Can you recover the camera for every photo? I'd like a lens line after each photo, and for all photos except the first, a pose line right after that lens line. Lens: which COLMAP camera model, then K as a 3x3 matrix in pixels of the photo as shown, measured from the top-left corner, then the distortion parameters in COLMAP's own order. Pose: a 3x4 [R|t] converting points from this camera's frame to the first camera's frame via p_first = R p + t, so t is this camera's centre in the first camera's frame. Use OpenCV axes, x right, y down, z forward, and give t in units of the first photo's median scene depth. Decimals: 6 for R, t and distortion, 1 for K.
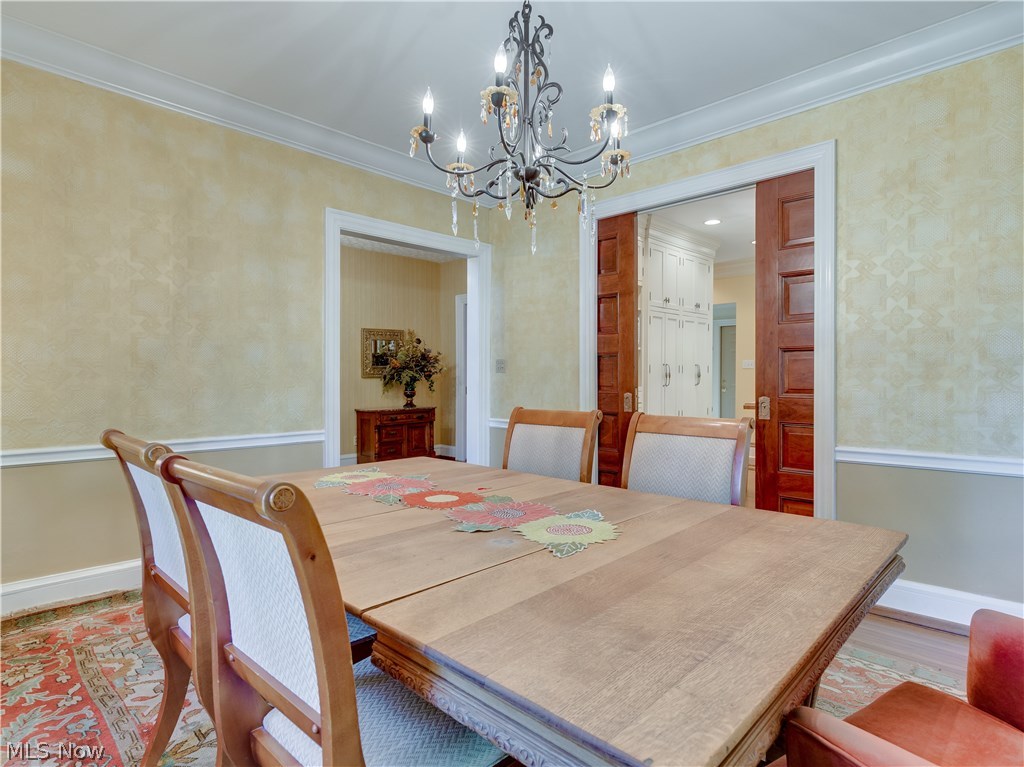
lens RADIAL K [[541.9, 0, 519.6], [0, 541.9, 376.0], [0, 0, 1]] dist [-0.001935, -0.000288]
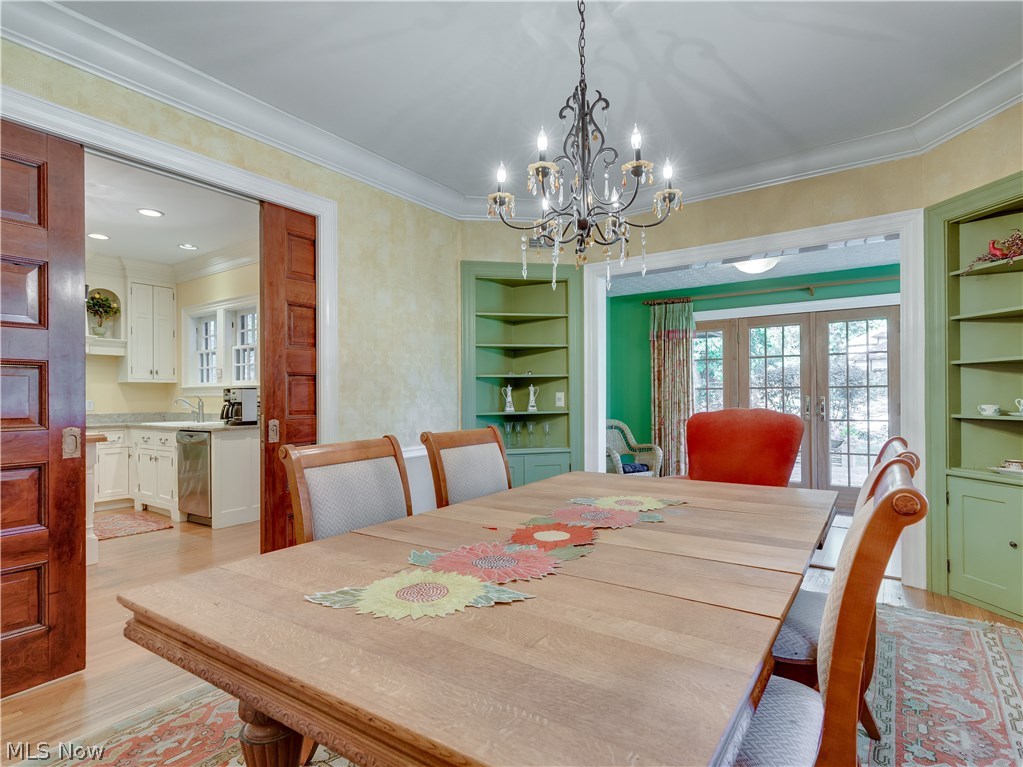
lens RADIAL K [[528.5, 0, 517.9], [0, 528.5, 389.9], [0, 0, 1]] dist [0.004070, 0.000213]
pose [[-0.157534, 0.017280, 0.987362, -0.675502], [0.011334, 0.999813, -0.015689, 0.005013], [-0.987449, 0.008719, -0.157700, 0.825623]]
